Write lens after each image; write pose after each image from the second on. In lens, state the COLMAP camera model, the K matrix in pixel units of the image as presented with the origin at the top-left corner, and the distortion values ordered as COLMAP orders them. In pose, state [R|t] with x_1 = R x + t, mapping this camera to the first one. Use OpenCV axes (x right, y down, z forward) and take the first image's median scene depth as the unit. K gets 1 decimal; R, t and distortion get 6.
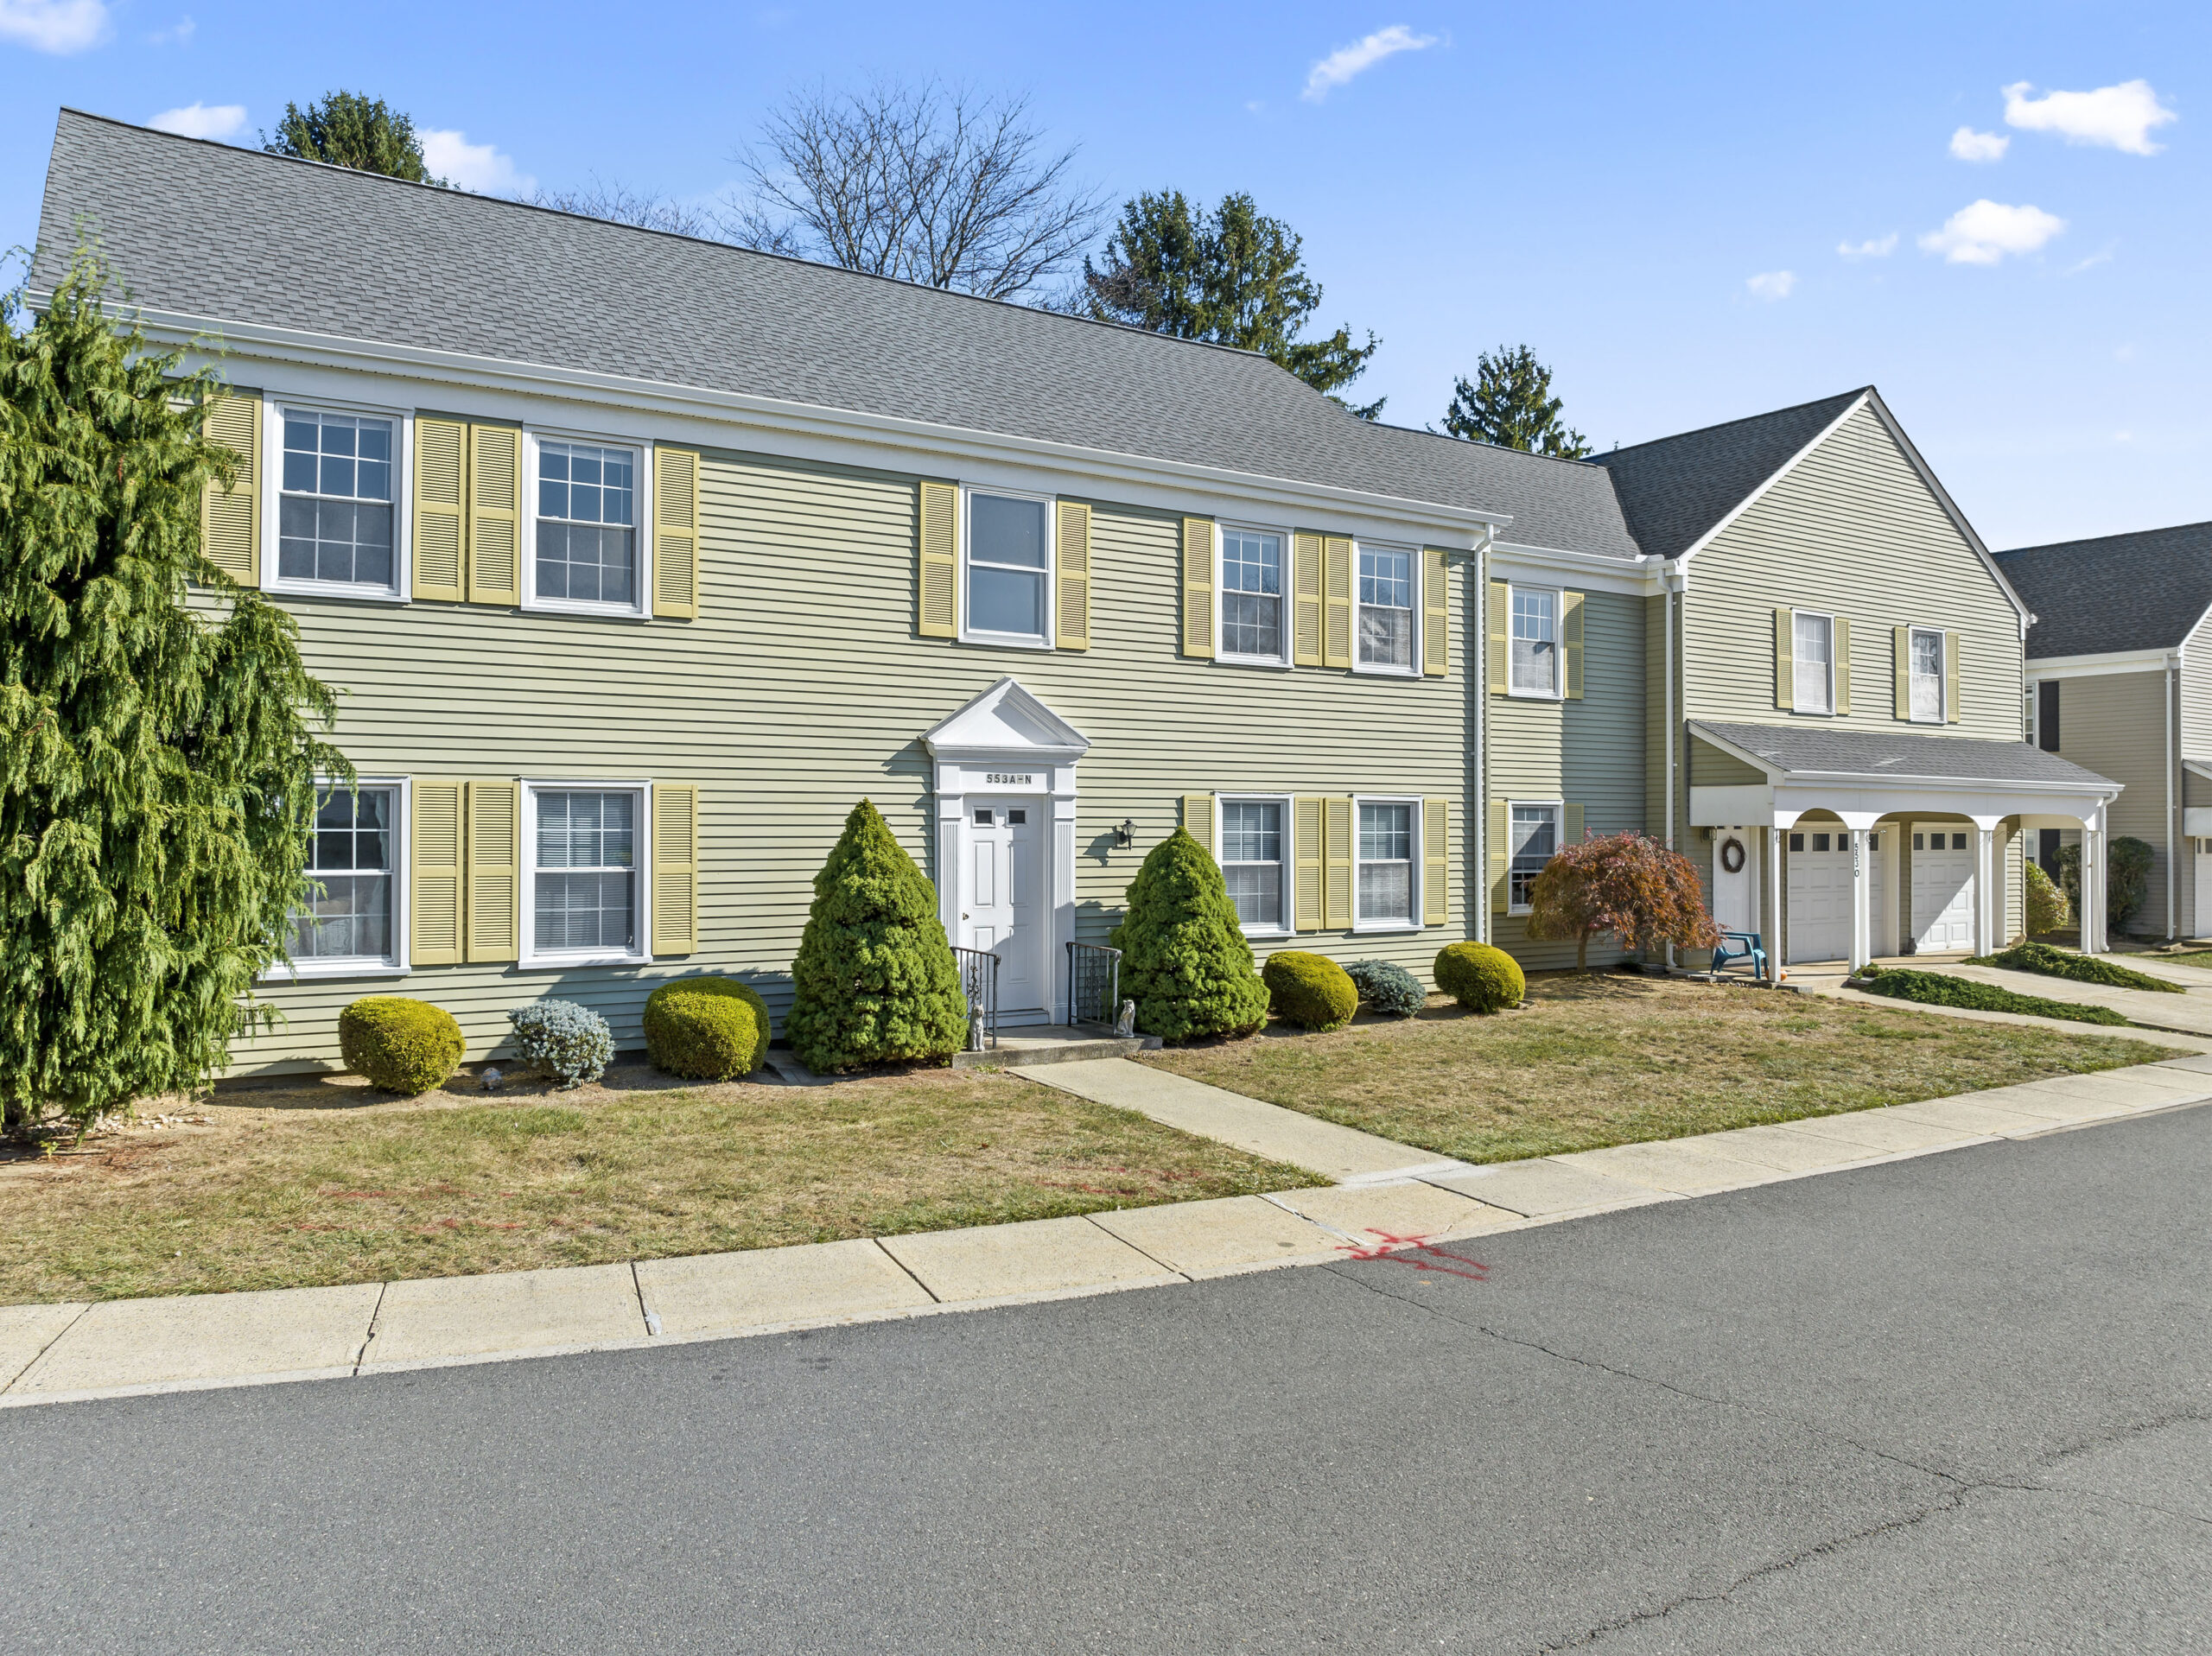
lens RADIAL K [[1568.1, 0, 1106.0], [0, 1568.1, 828.0], [0, 0, 1]] dist [-0.037751, 0.002138]
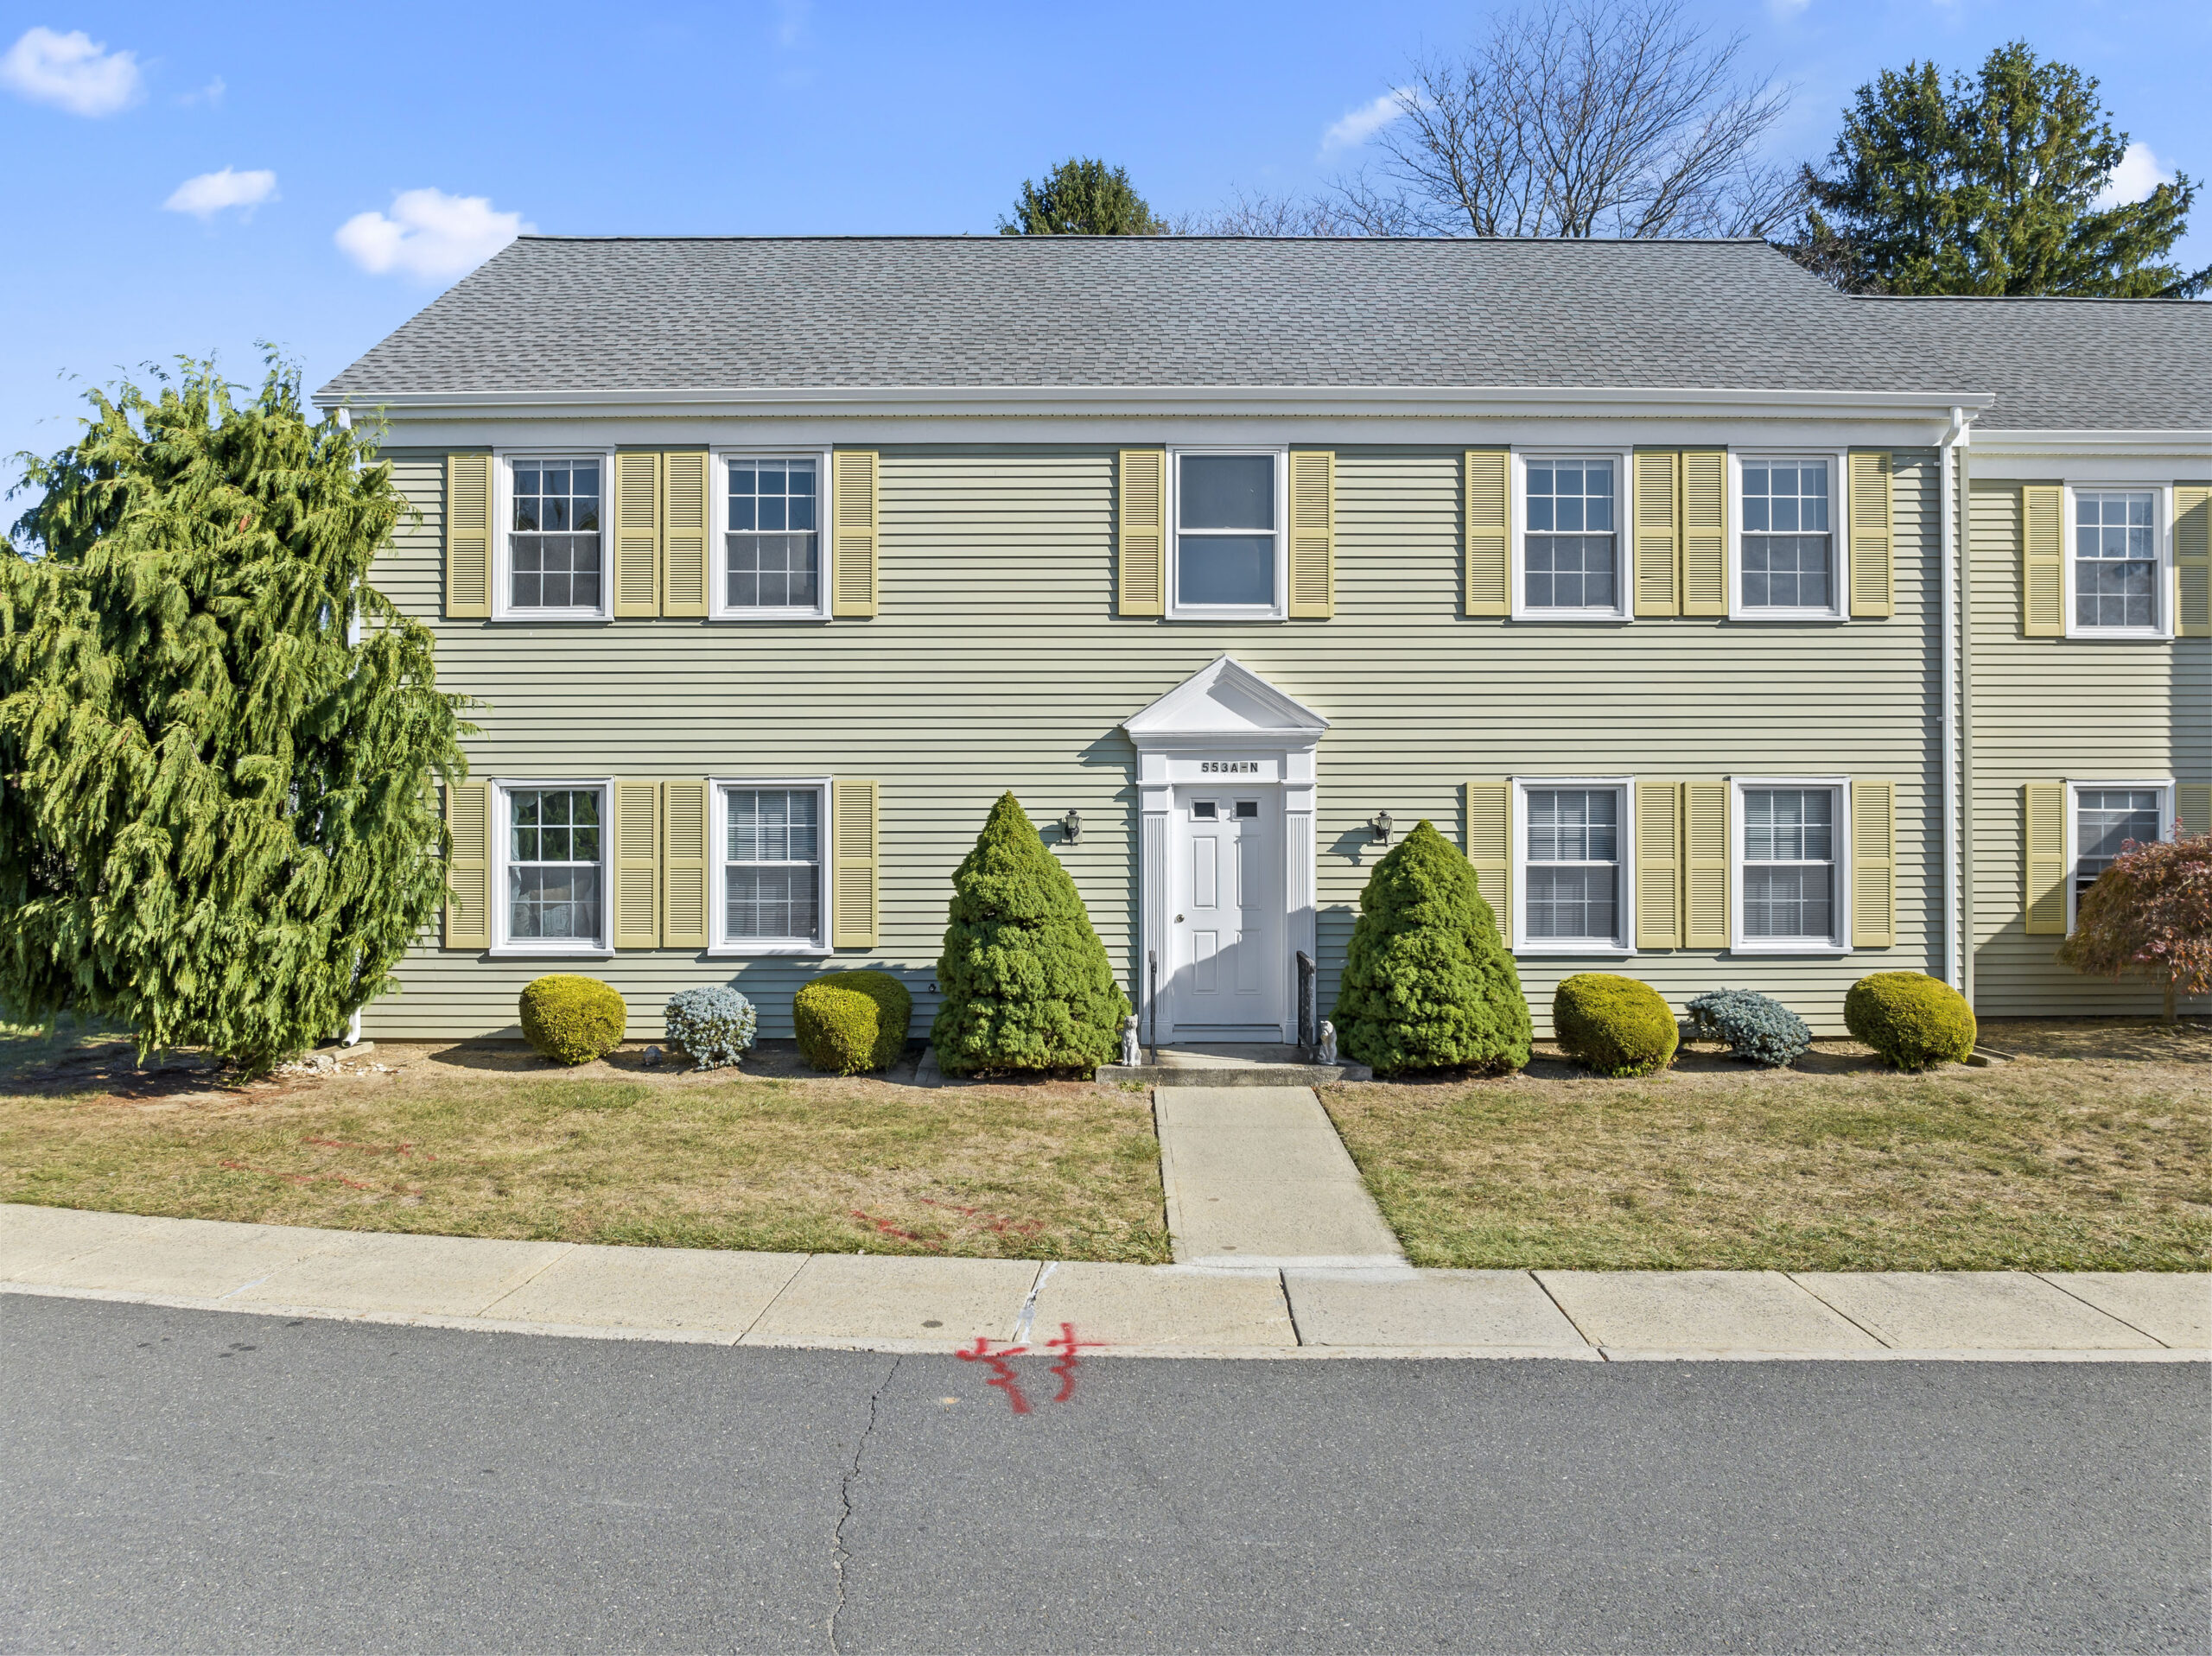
lens RADIAL K [[1568.1, 0, 1106.0], [0, 1568.1, 828.0], [0, 0, 1]] dist [-0.037751, 0.002138]
pose [[0.841784, -0.002672, -0.539807, 0.377105], [0.003705, 0.999993, 0.000828, 0.002624], [0.539801, -0.002697, 0.841788, 0.210610]]
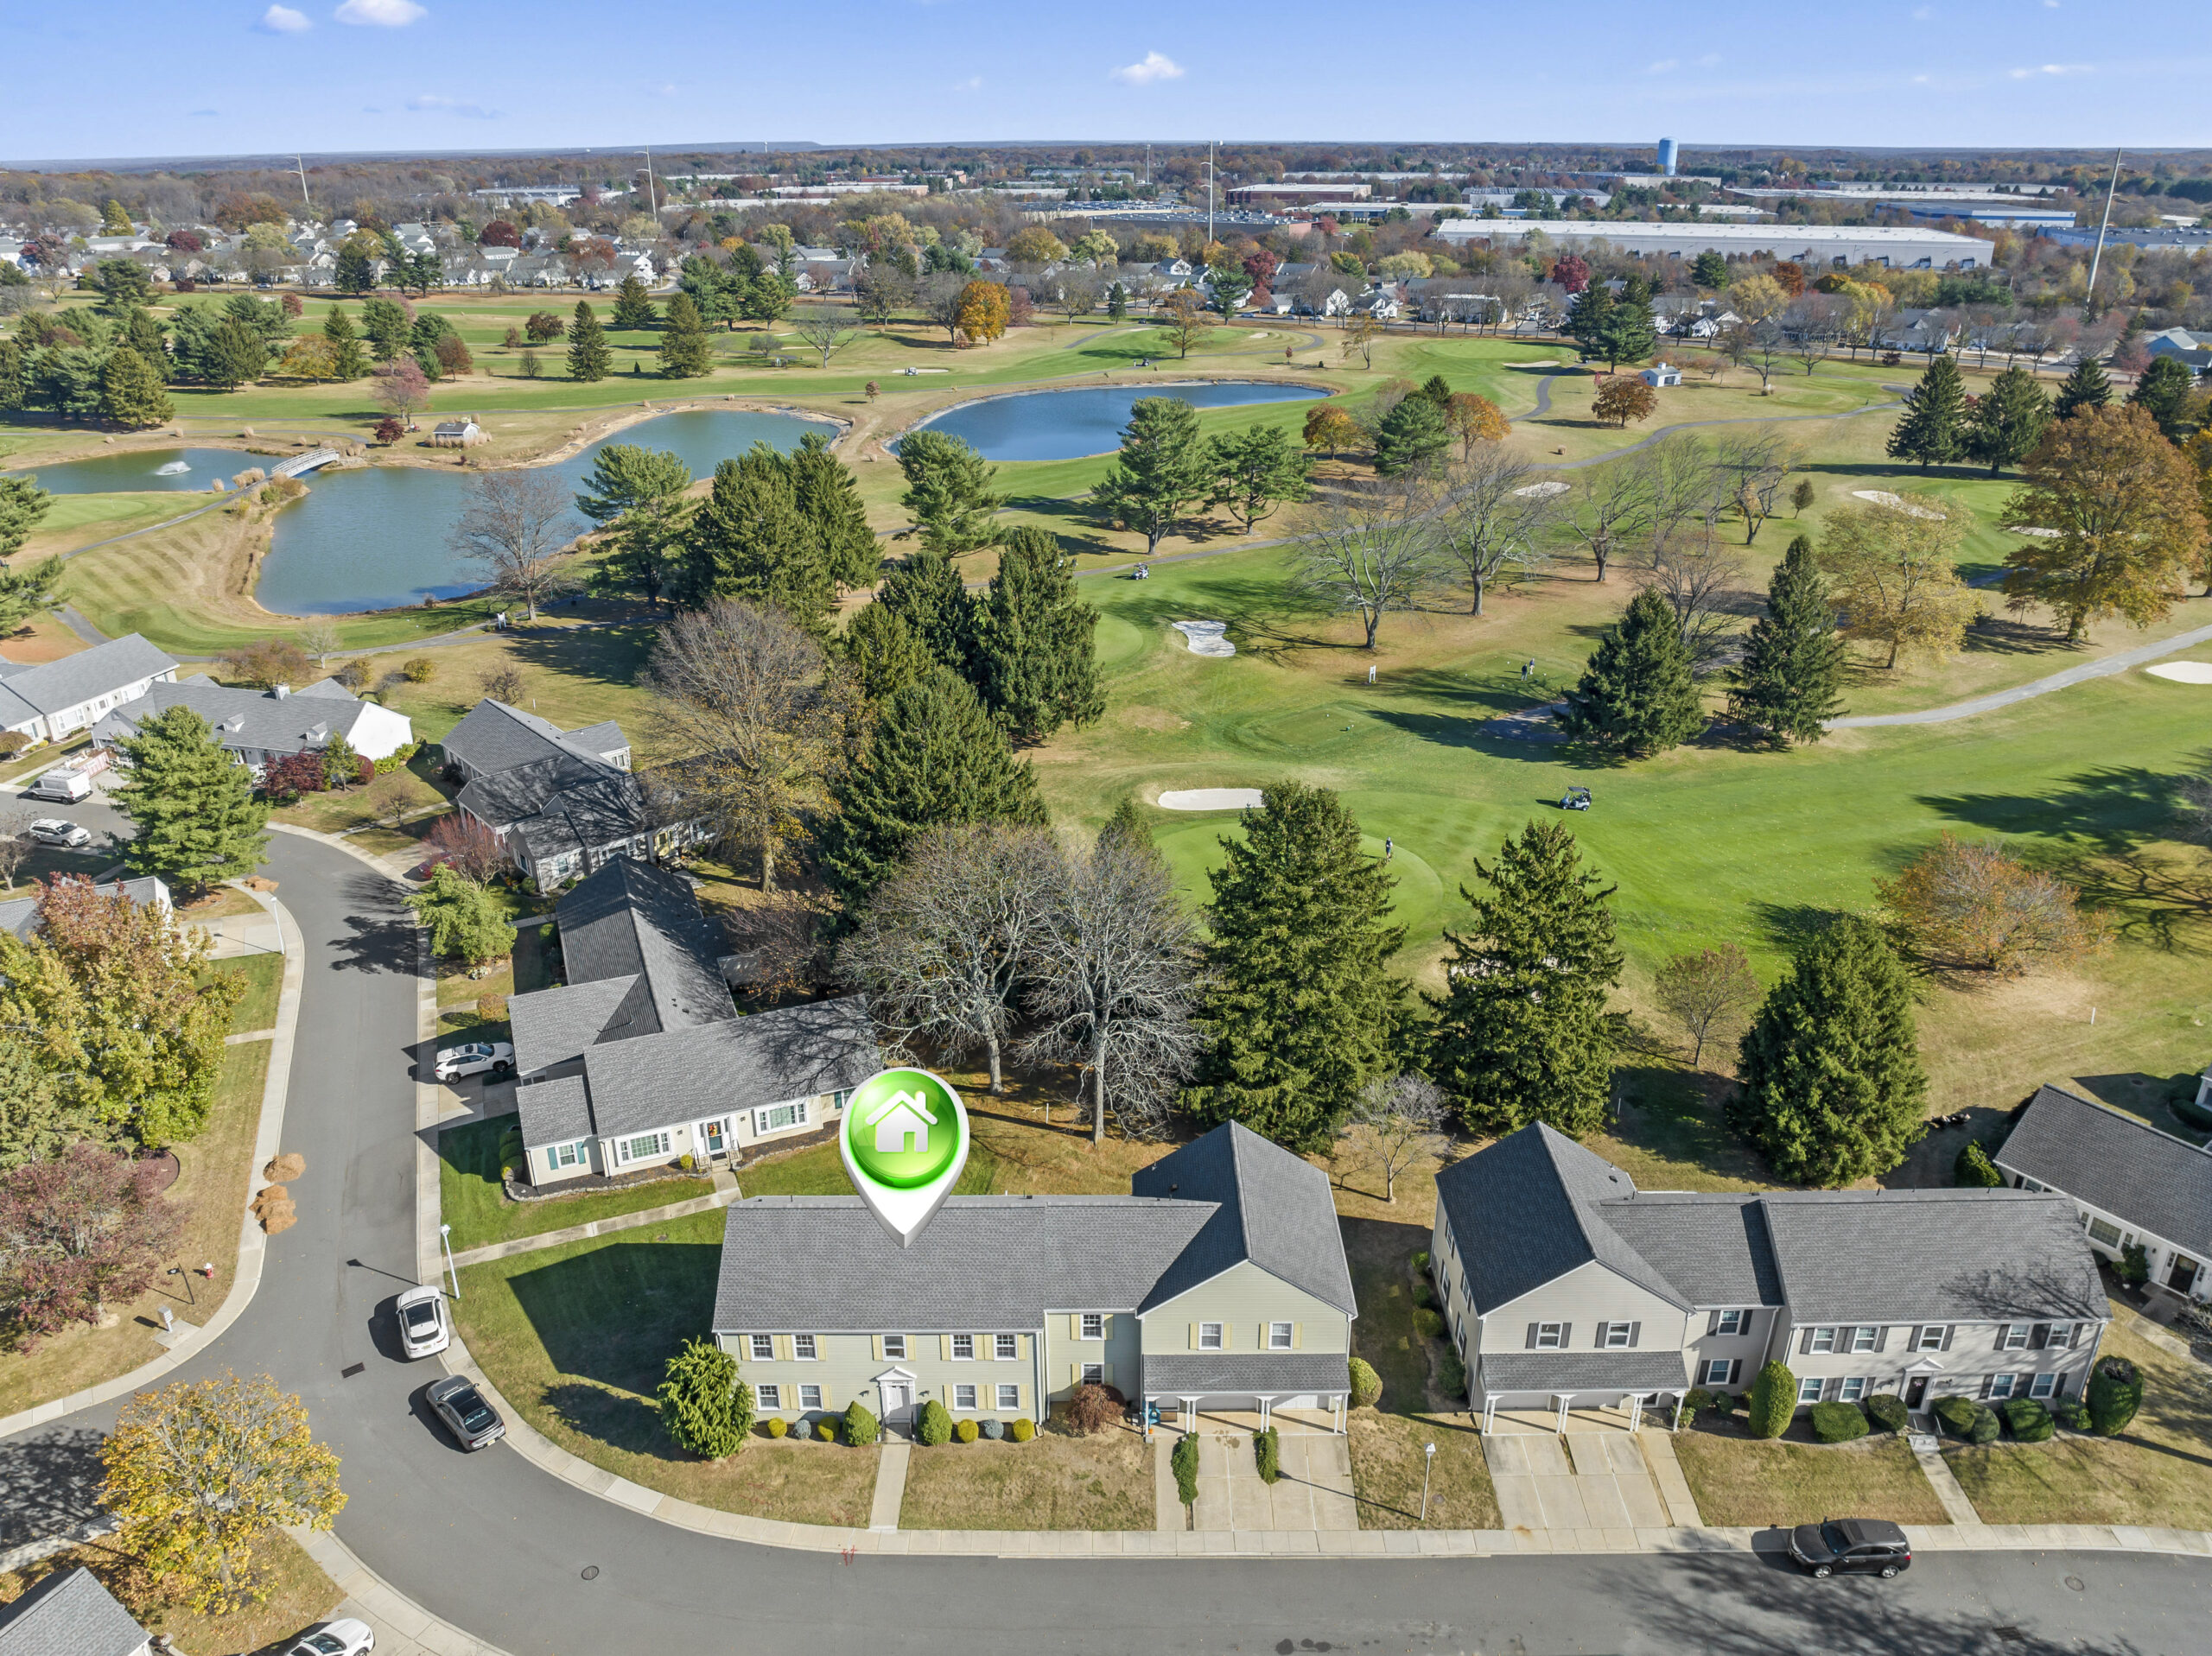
lens RADIAL K [[1568.1, 0, 1106.0], [0, 1568.1, 828.0], [0, 0, 1]] dist [-0.037751, 0.002138]
pose [[0.845145, 0.213091, -0.490226, 2.462509], [0.003969, 0.914578, 0.404390, -3.526028], [0.534522, -0.343713, 0.772106, -1.735798]]
